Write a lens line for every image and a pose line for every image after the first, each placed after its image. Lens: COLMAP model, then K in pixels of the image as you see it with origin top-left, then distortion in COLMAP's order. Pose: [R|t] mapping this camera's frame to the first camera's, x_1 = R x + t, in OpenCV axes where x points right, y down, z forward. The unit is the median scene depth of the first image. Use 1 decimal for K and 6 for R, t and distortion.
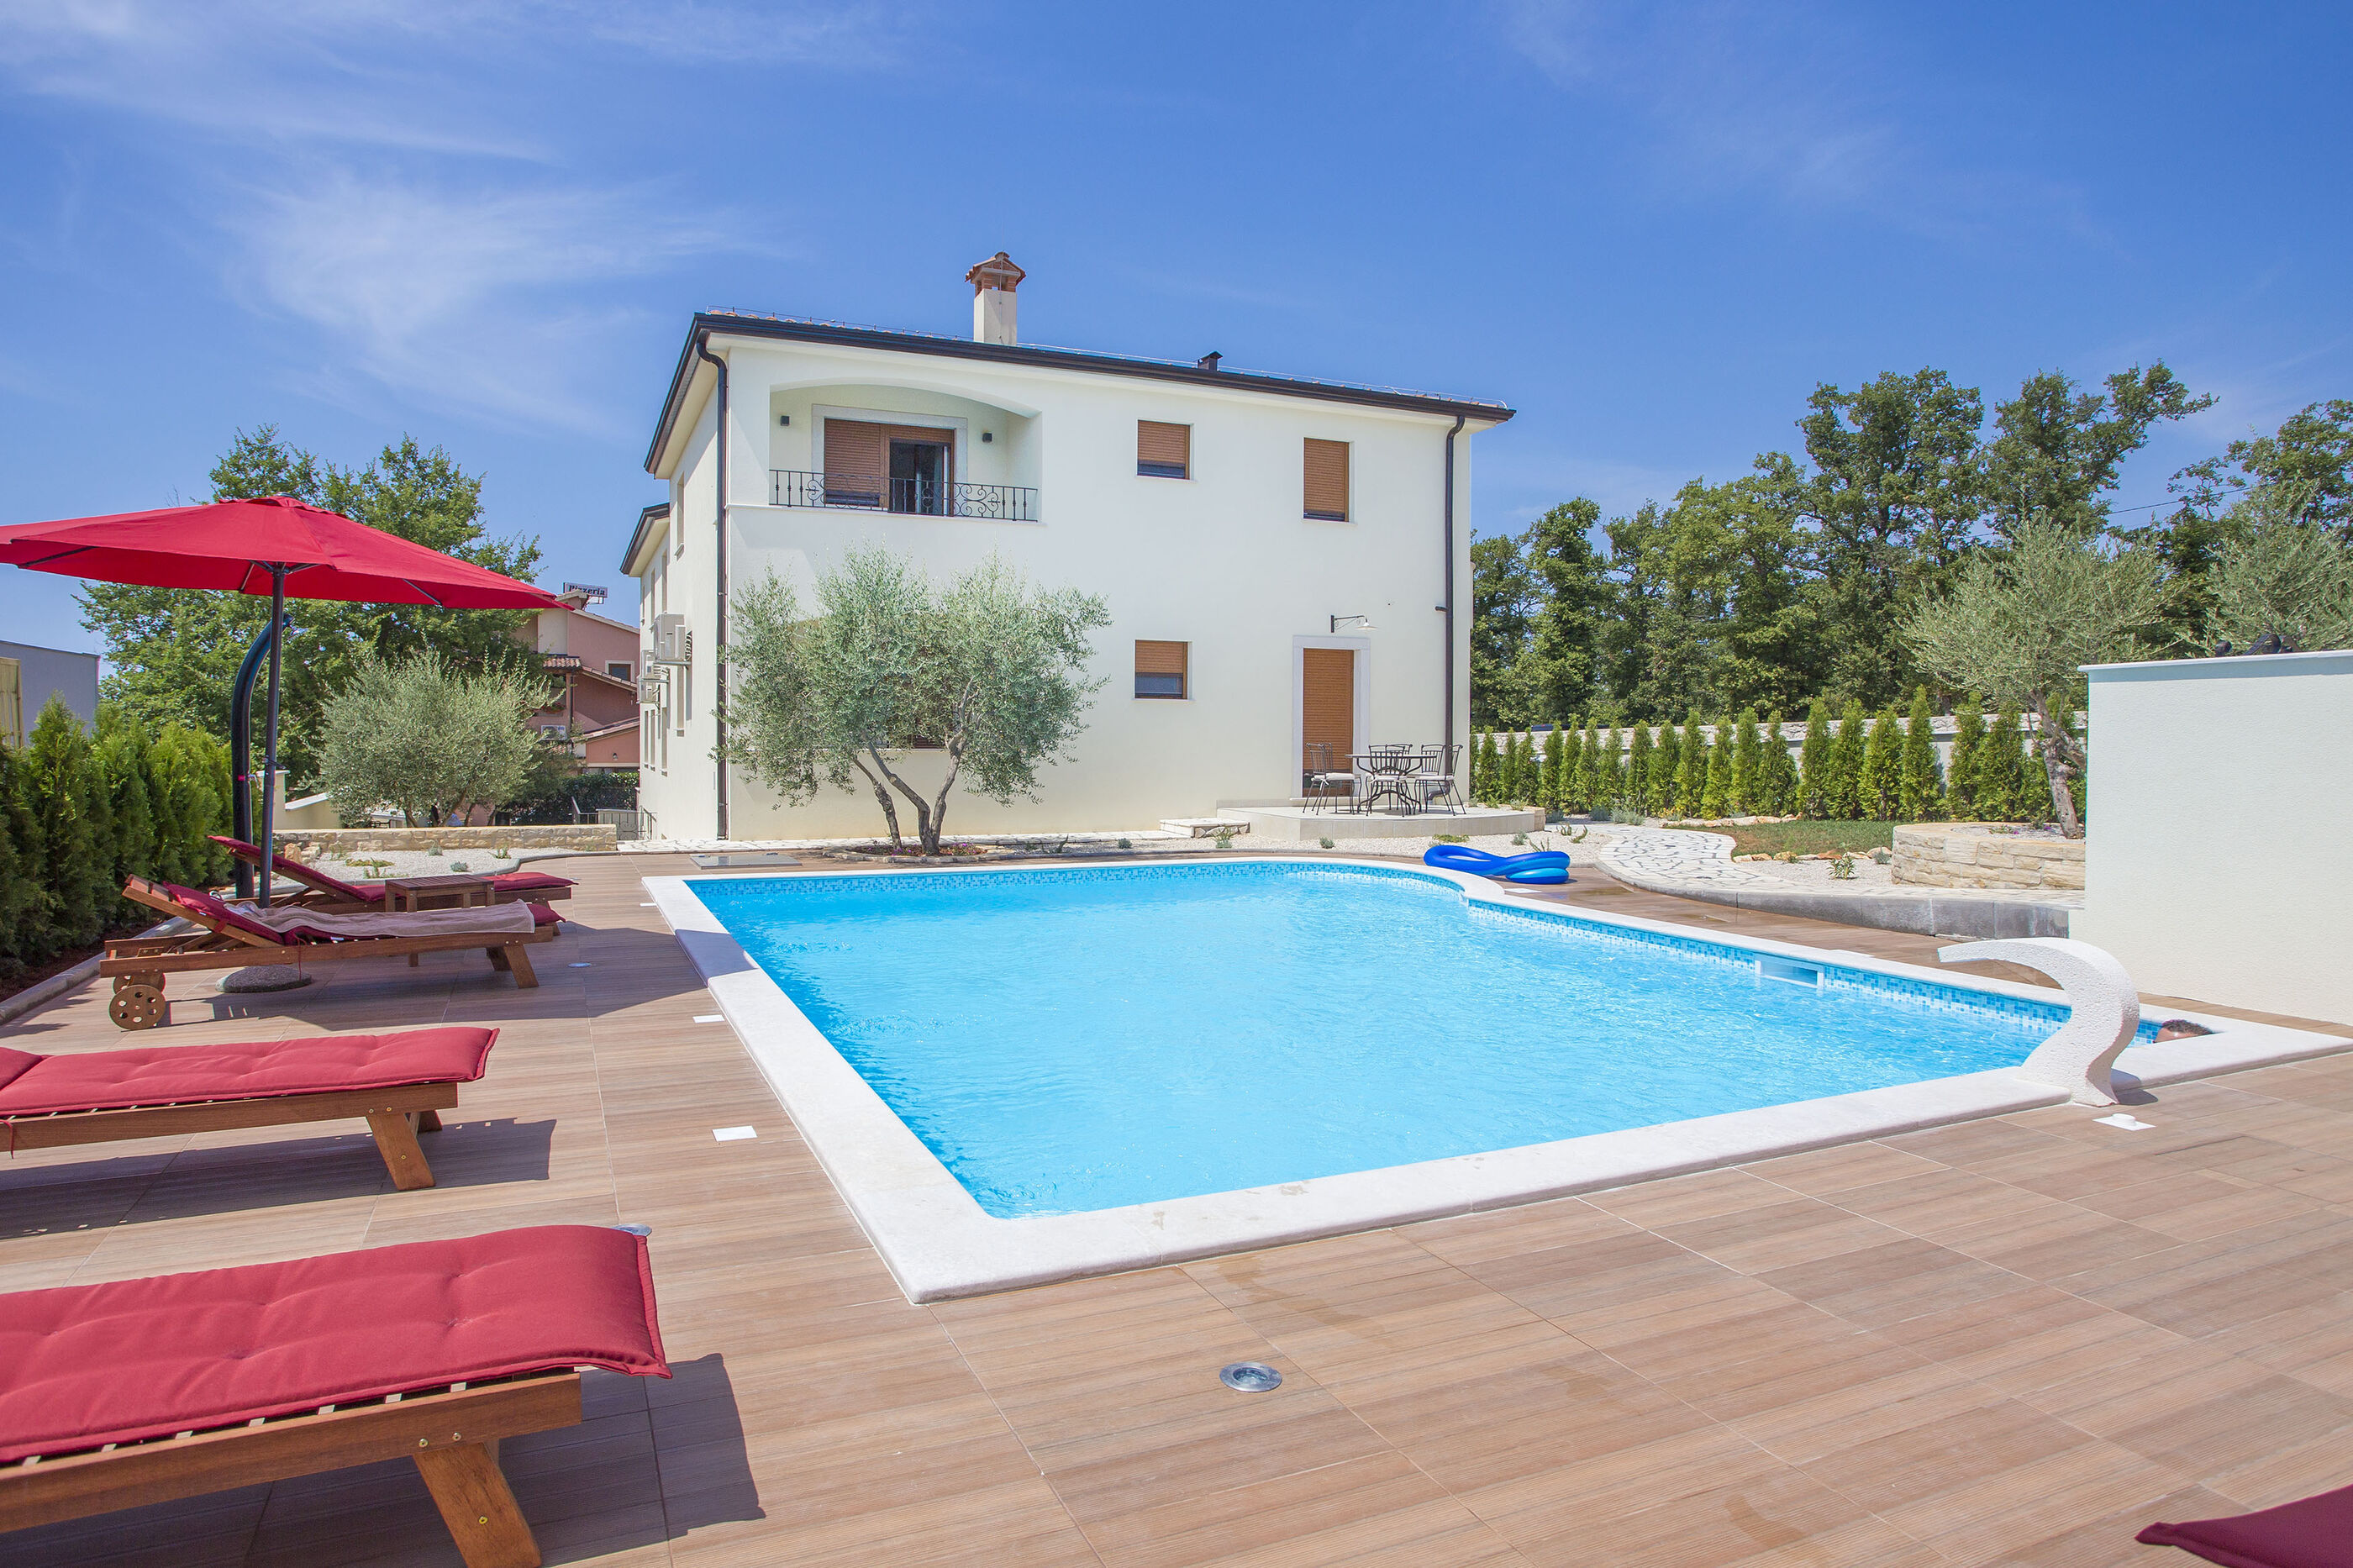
lens RADIAL K [[1138.3, 0, 1176.5], [0, 1138.3, 784.0], [0, 0, 1]] dist [-0.039776, 0.015709]
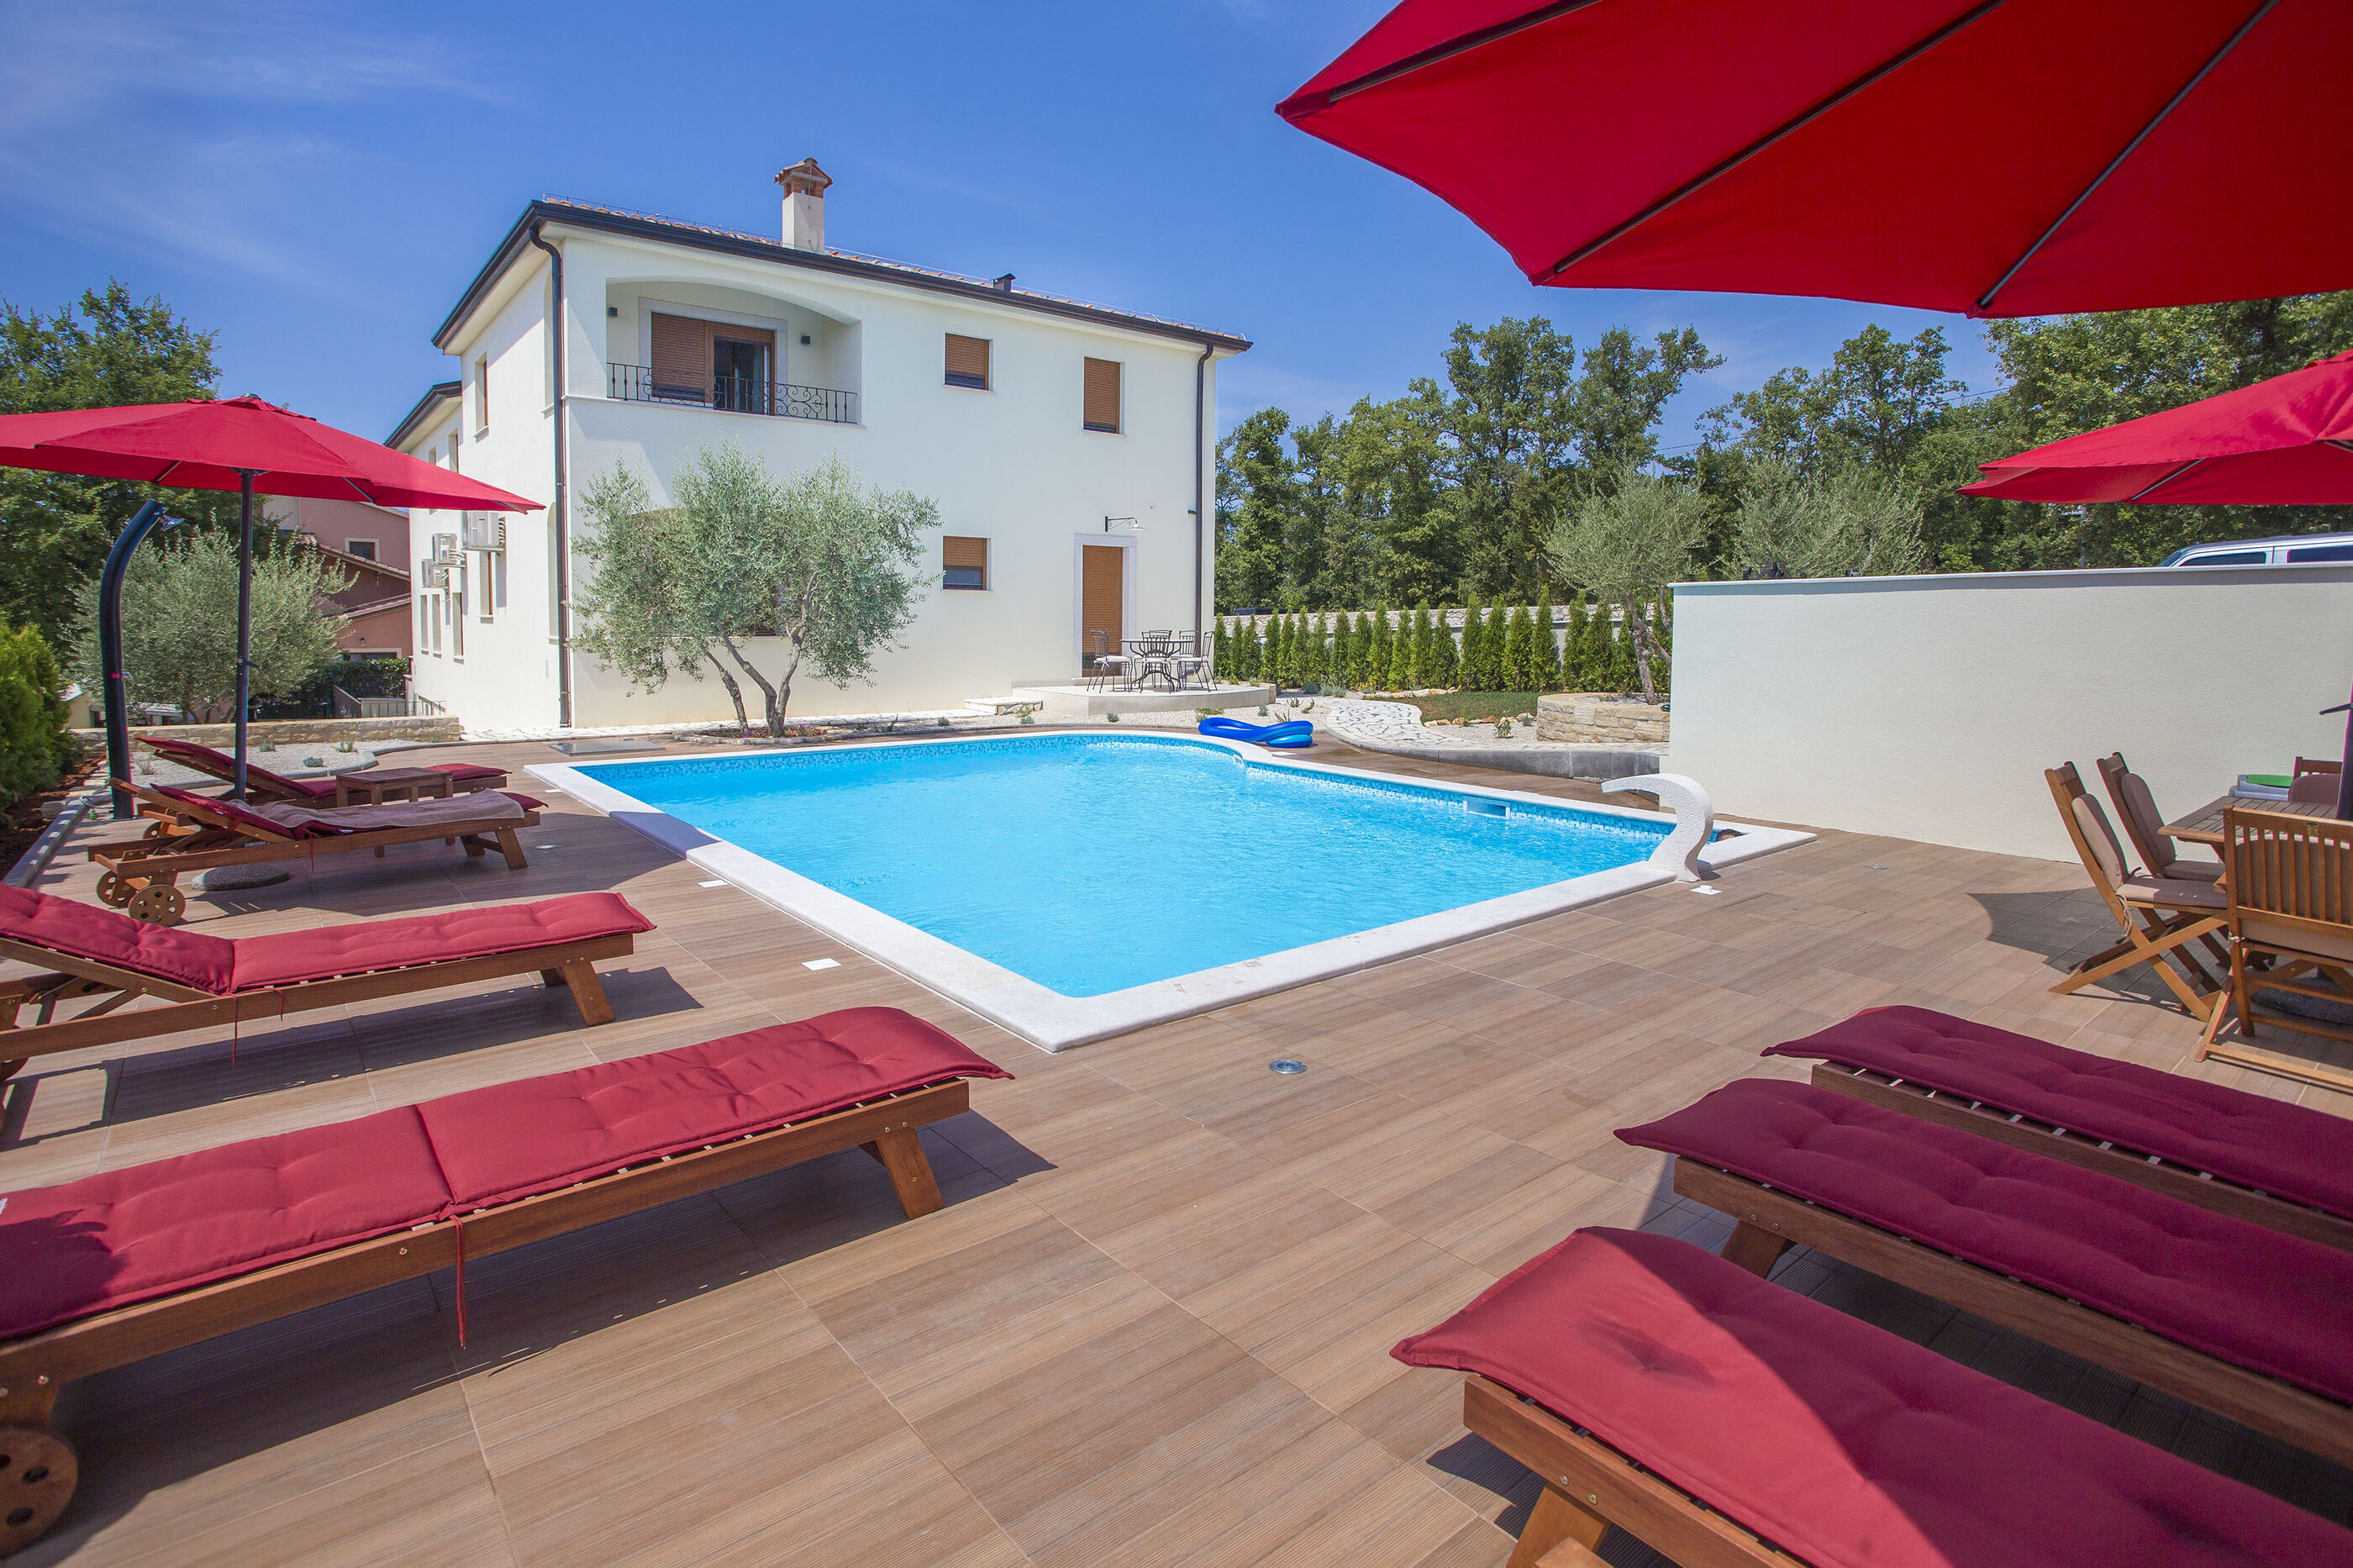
lens RADIAL K [[1174.5, 0, 1178.6], [0, 1174.5, 707.4], [0, 0, 1]] dist [-0.046047, 0.018978]
pose [[0.945727, -0.017006, 0.324517, -0.208829], [0.001333, 0.998824, 0.048459, -0.017397], [-0.324960, -0.045396, 0.944638, -0.160752]]
